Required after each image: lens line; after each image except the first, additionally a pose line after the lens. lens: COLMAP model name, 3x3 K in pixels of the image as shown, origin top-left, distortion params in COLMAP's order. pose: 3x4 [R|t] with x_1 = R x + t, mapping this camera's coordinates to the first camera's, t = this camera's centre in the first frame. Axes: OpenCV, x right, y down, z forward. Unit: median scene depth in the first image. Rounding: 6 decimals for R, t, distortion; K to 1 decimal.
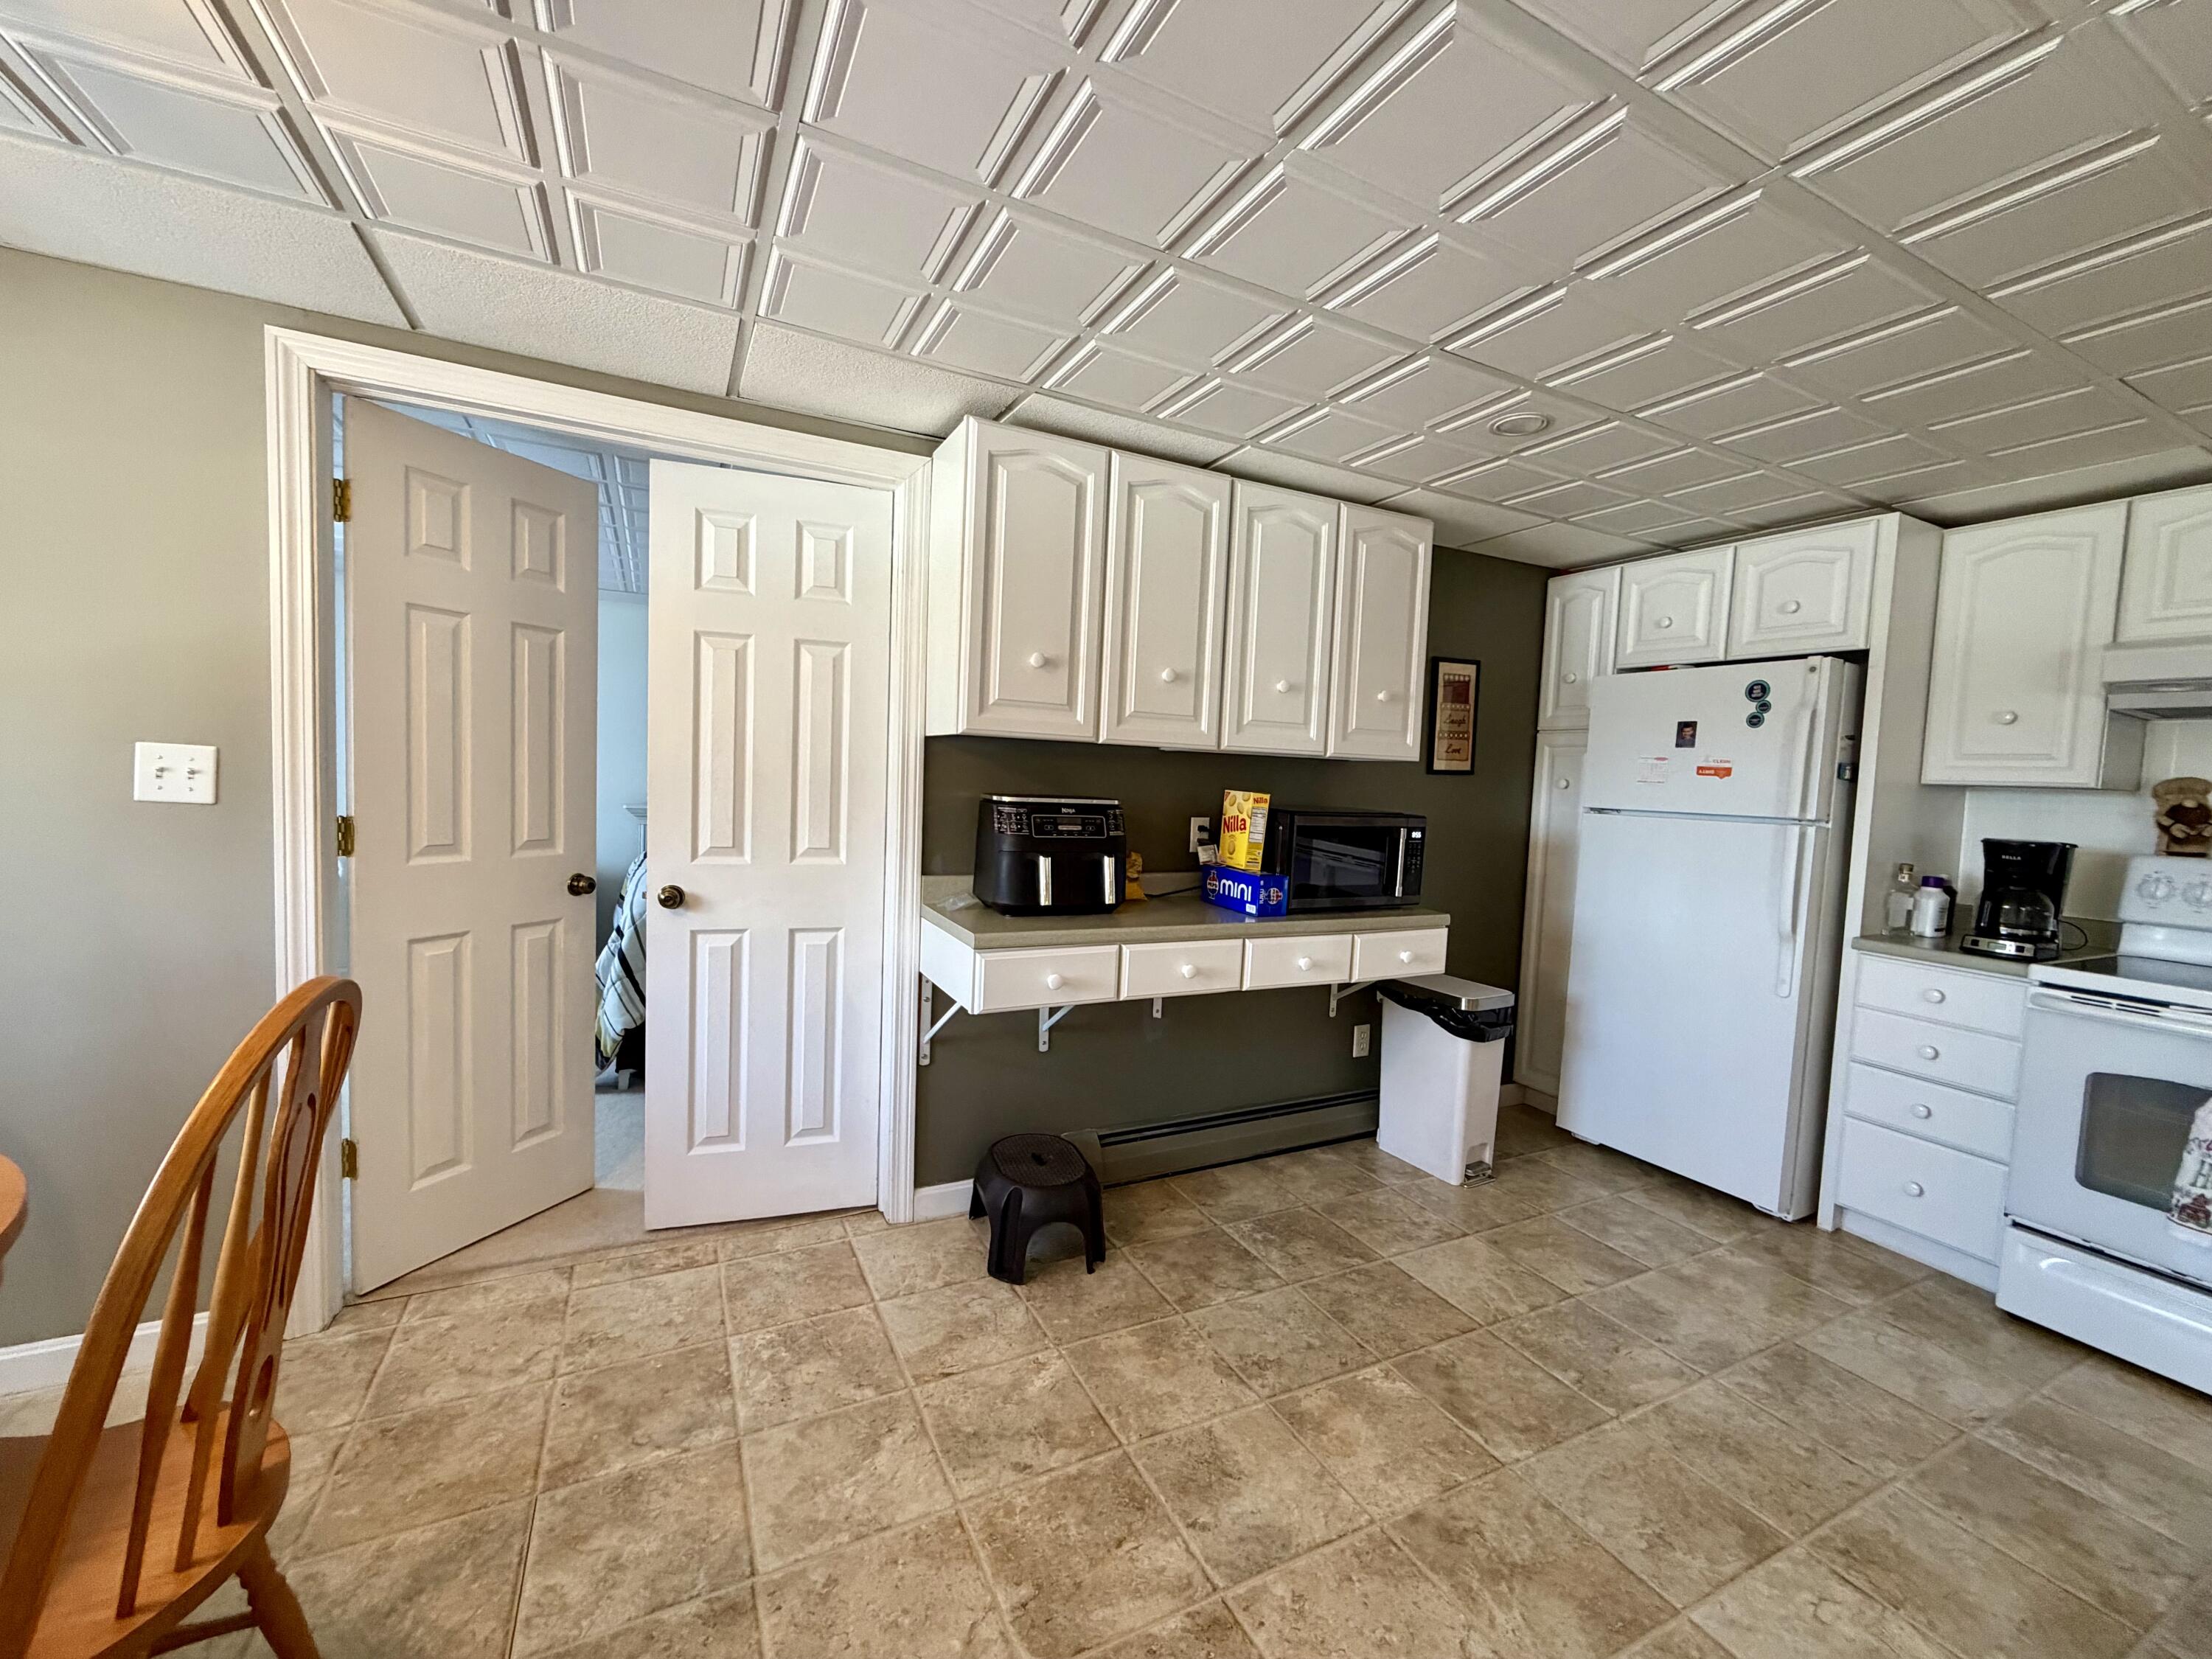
lens RADIAL K [[889.0, 0, 1104.0], [0, 889.0, 830.9], [0, 0, 1]] dist [-0.000135, 0.000220]
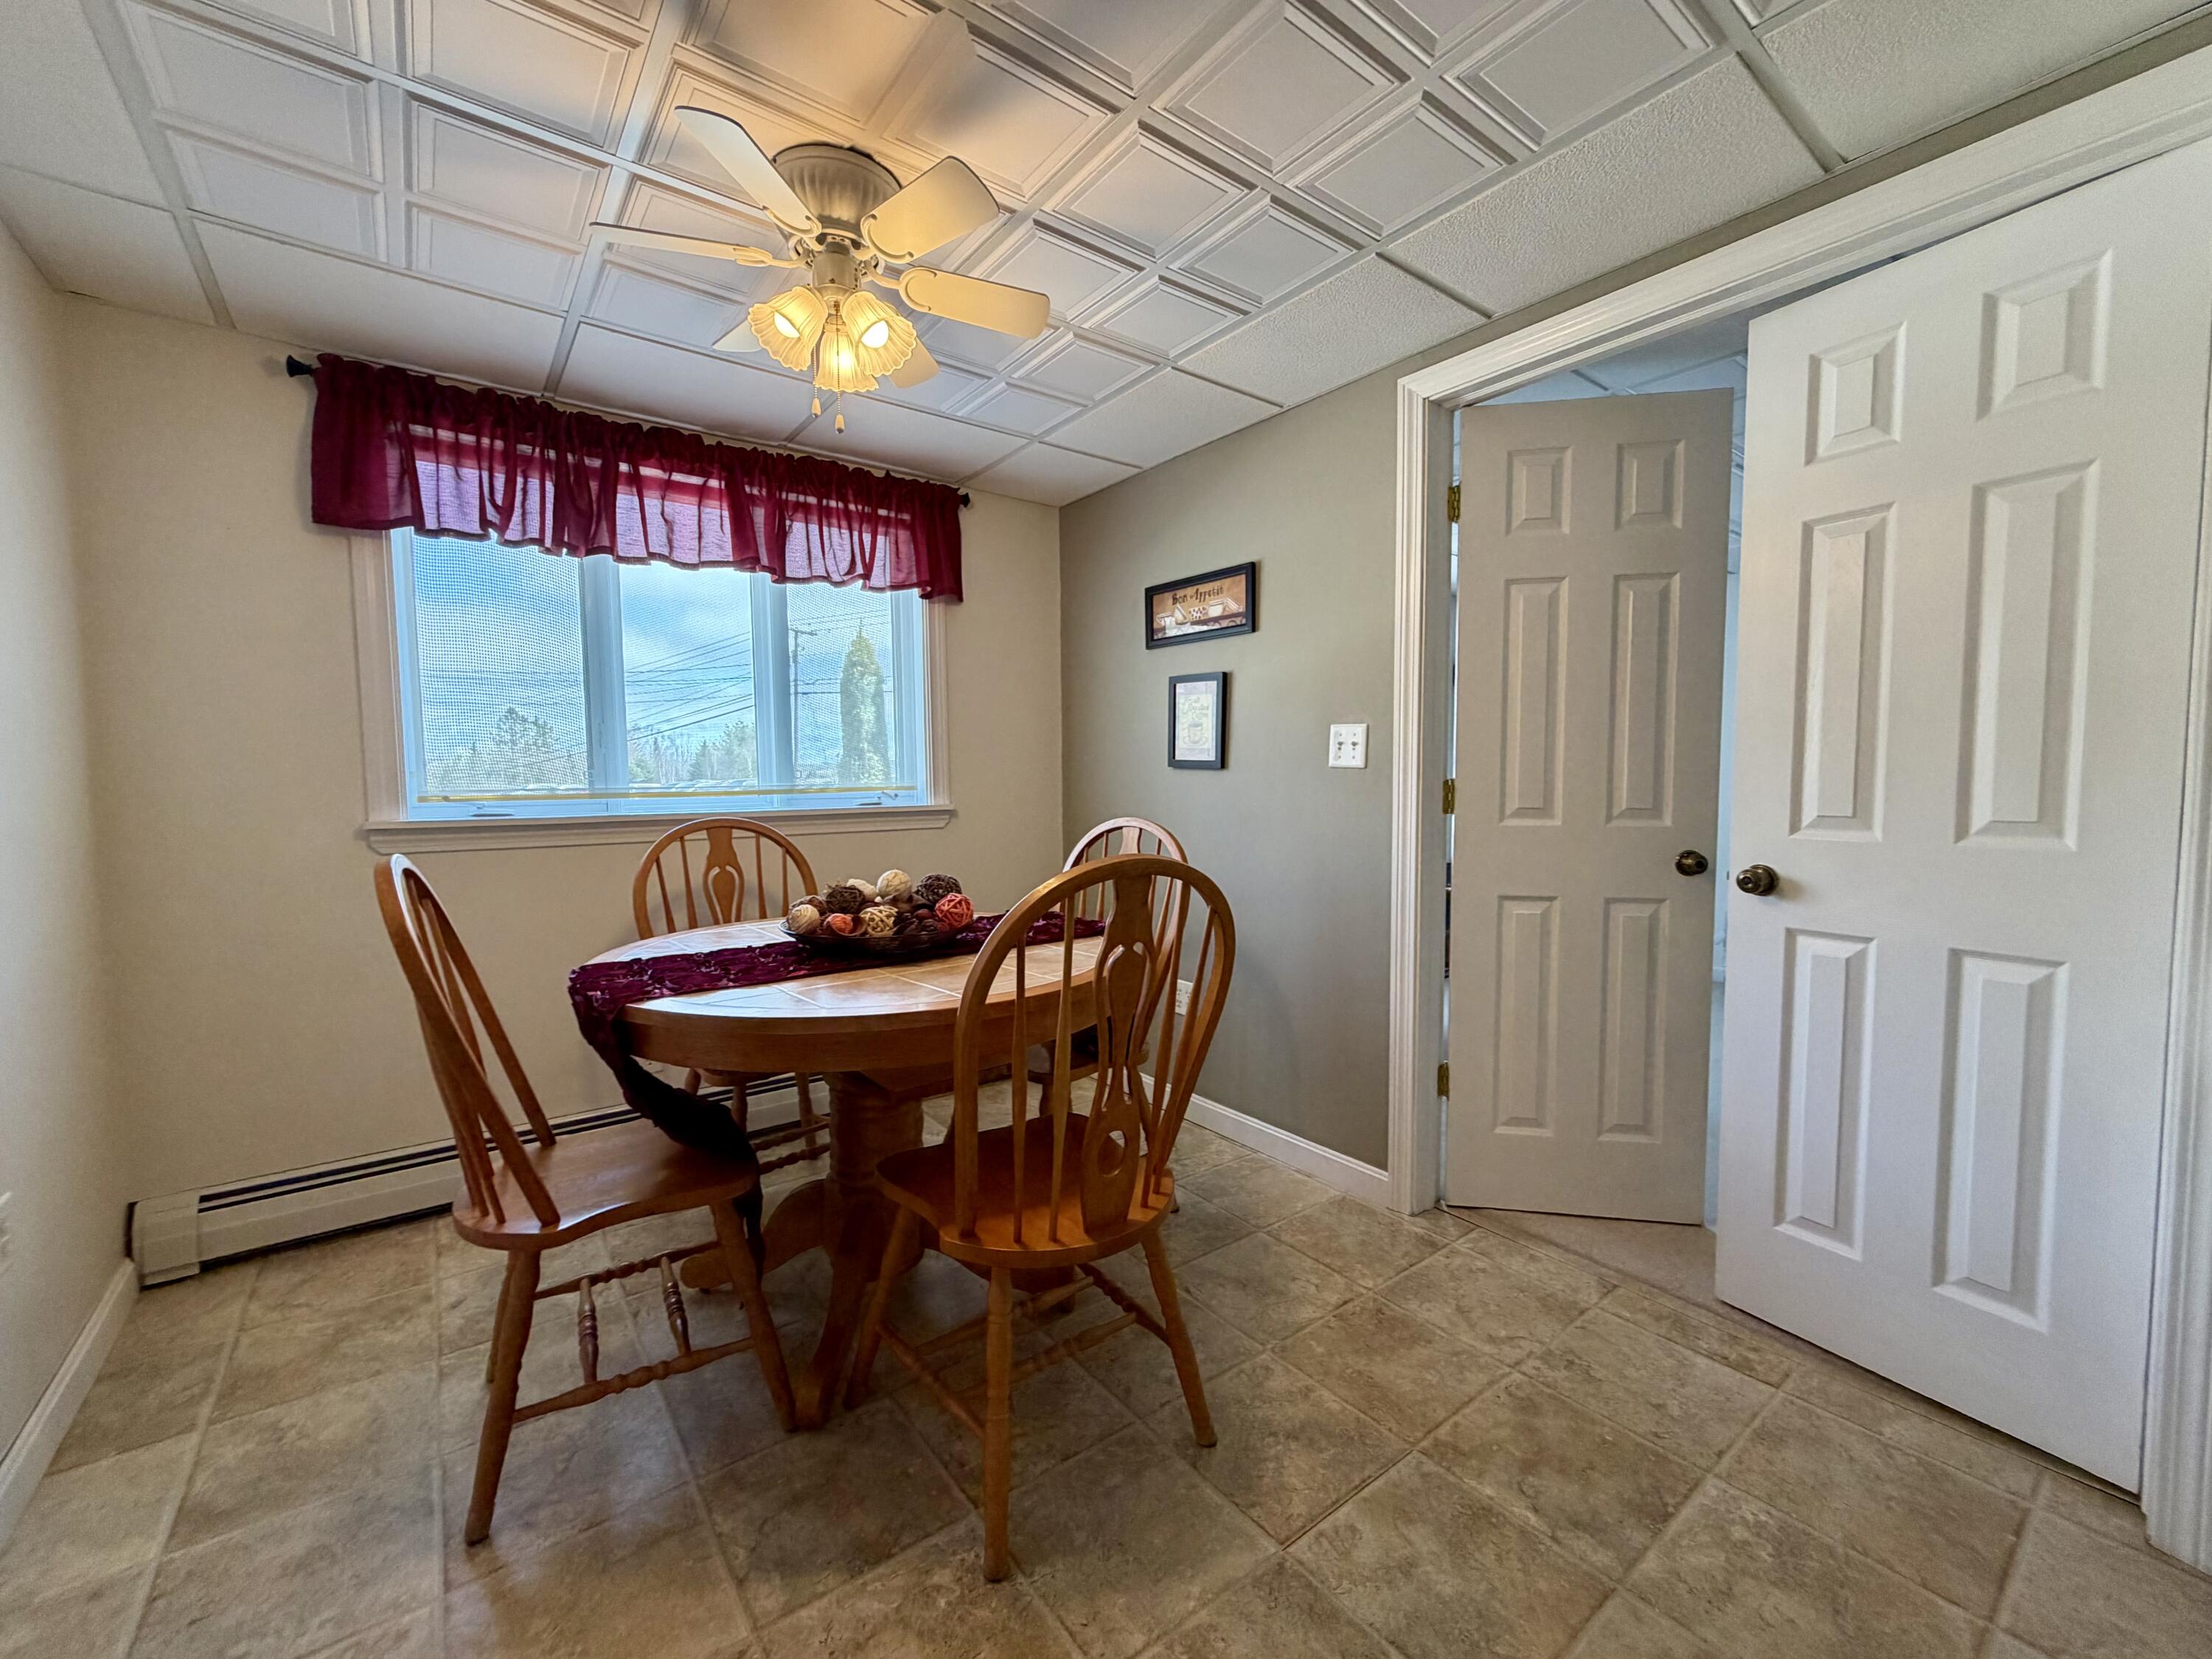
lens RADIAL K [[889.0, 0, 1105.3], [0, 889.0, 828.1], [0, 0, 1]] dist [-0.000135, 0.000220]
pose [[0.188450, 0.014486, -0.981976, 0.173670], [-0.048893, 0.998790, 0.005351, 0.058061], [0.980865, 0.047003, 0.188930, 0.325444]]
